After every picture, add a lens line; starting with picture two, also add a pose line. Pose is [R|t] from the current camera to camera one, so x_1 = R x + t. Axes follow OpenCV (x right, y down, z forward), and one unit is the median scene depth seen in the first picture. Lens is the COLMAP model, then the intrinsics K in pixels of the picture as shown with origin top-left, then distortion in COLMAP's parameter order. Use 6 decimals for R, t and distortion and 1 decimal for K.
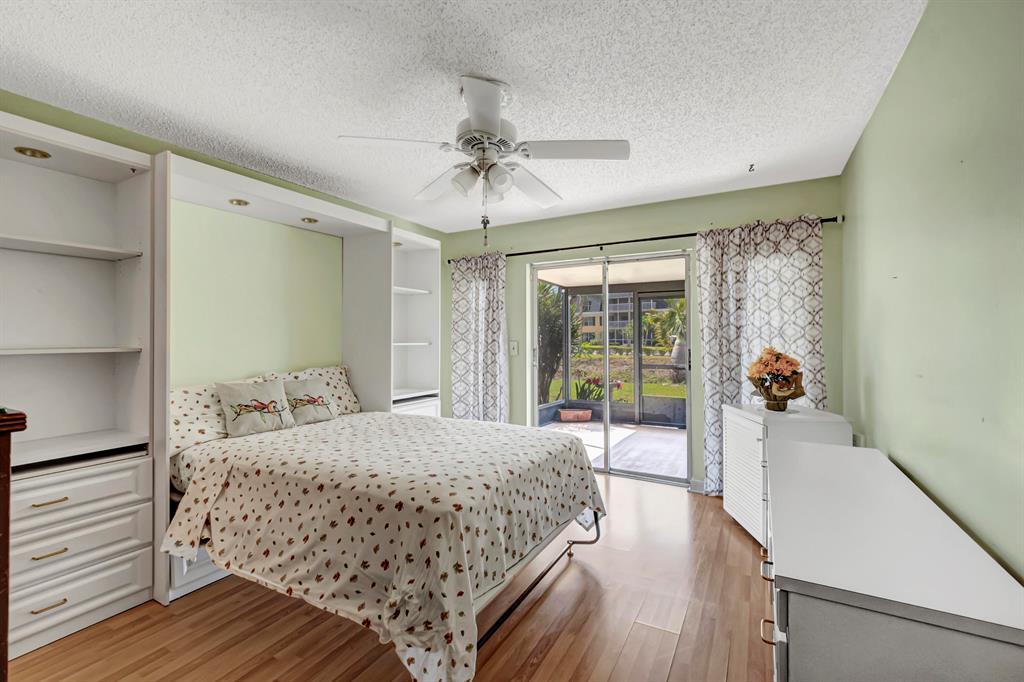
lens RADIAL K [[454.3, 0, 509.0], [0, 454.3, 331.3], [0, 0, 1]] dist [-0.000153, 0.000213]
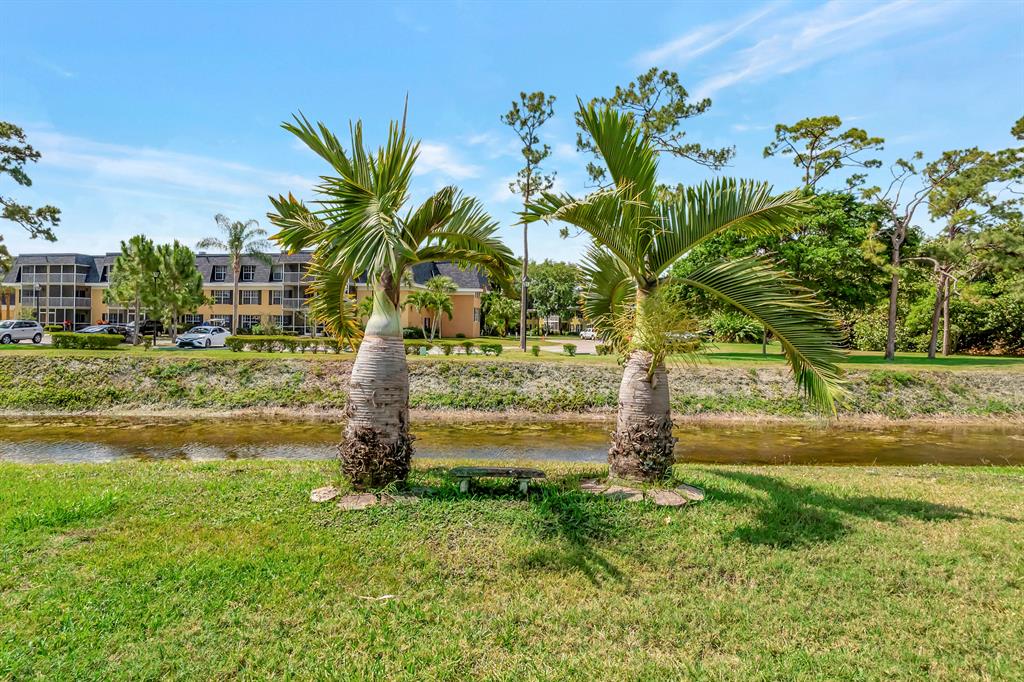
lens RADIAL K [[580.3, 0, 509.6], [0, 580.3, 325.8], [0, 0, 1]] dist [-0.000847, -0.000858]
pose [[0.843143, 0.018096, 0.537385, 0.259187], [-0.025382, 0.999659, 0.006161, 0.021587], [-0.537090, -0.018834, 0.843315, 0.684002]]
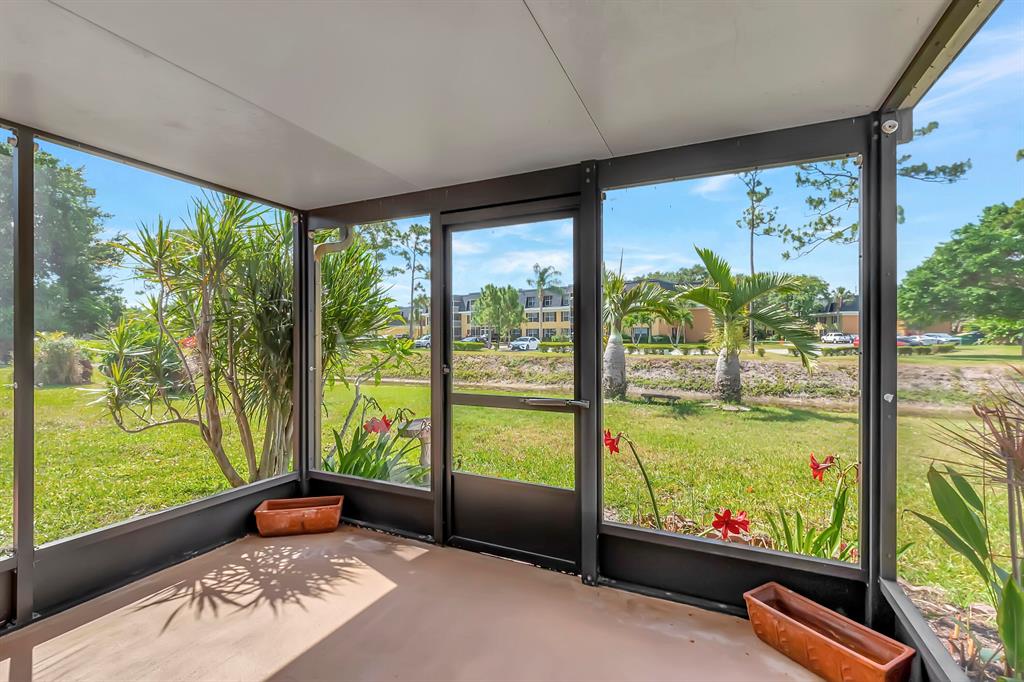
lens RADIAL K [[454.3, 0, 509.0], [0, 454.3, 331.3], [0, 0, 1]] dist [-0.000153, 0.000213]
pose [[0.997978, 0.000116, 0.063564, 0.171079], [-0.000600, 0.999971, 0.007608, 0.008250], [-0.063561, -0.007630, 0.997949, 0.321851]]
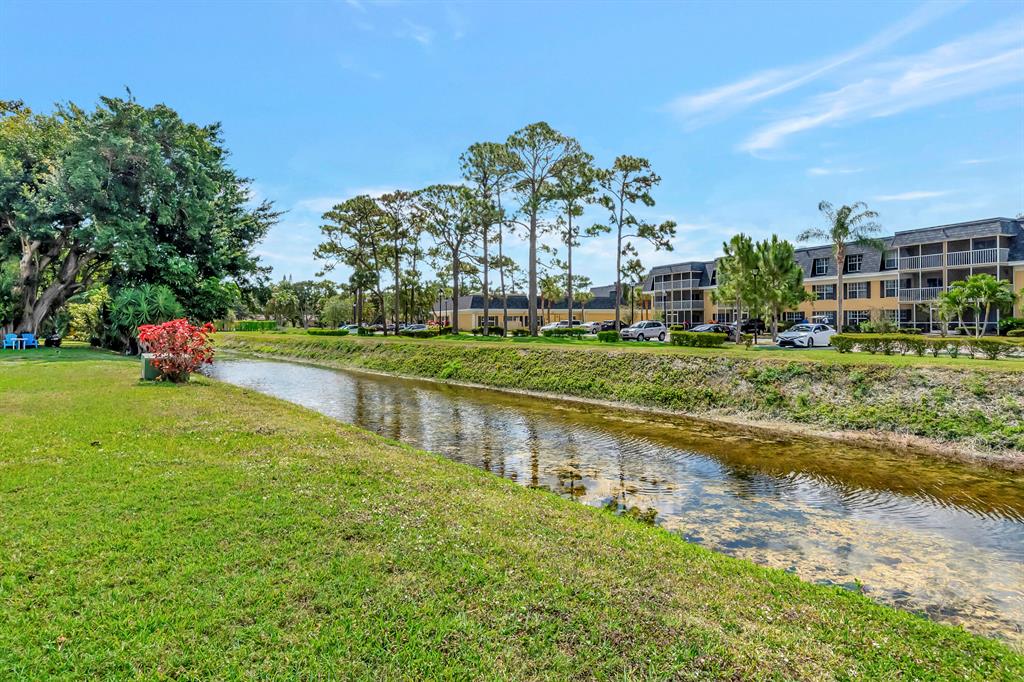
lens RADIAL K [[573.8, 0, 504.6], [0, 573.8, 320.9], [0, 0, 1]] dist [-0.000713, -0.000843]
pose [[0.920699, -0.001859, -0.390270, 0.285908], [0.006615, 0.999919, 0.010842, 0.030202], [0.390218, -0.012564, 0.920637, 0.993552]]
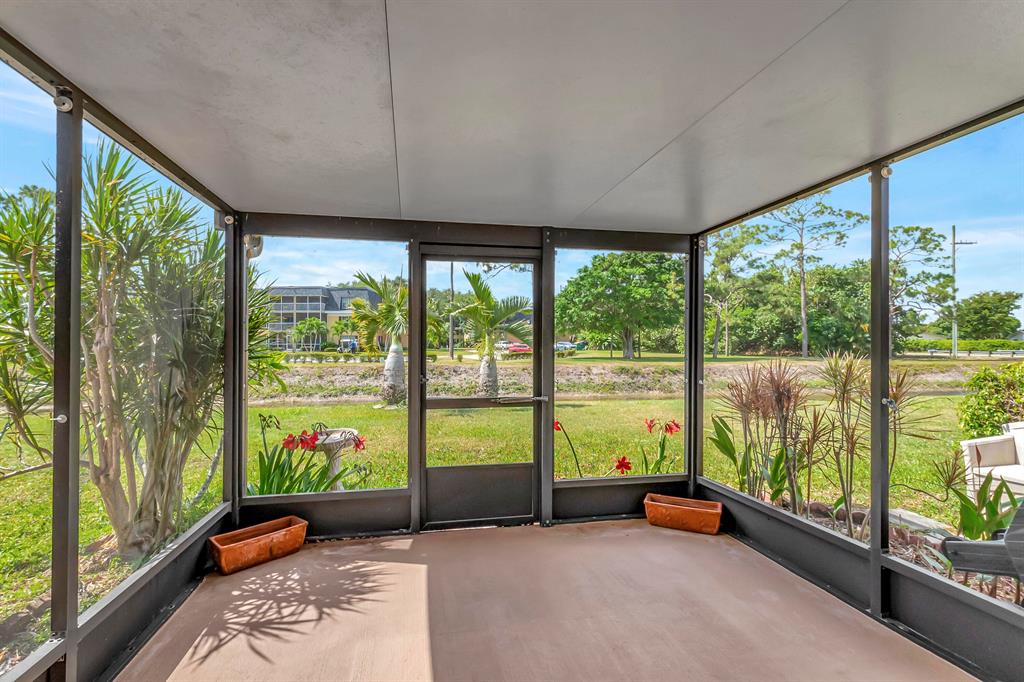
lens RADIAL K [[456.0, 0, 496.2], [0, 456.0, 338.9], [0, 0, 1]] dist [-0.001584, -0.000320]
pose [[0.773702, 0.005913, 0.633523, 0.029880], [-0.010561, 0.999938, 0.003564, 0.004645], [-0.633462, -0.009448, 0.773716, 0.320916]]
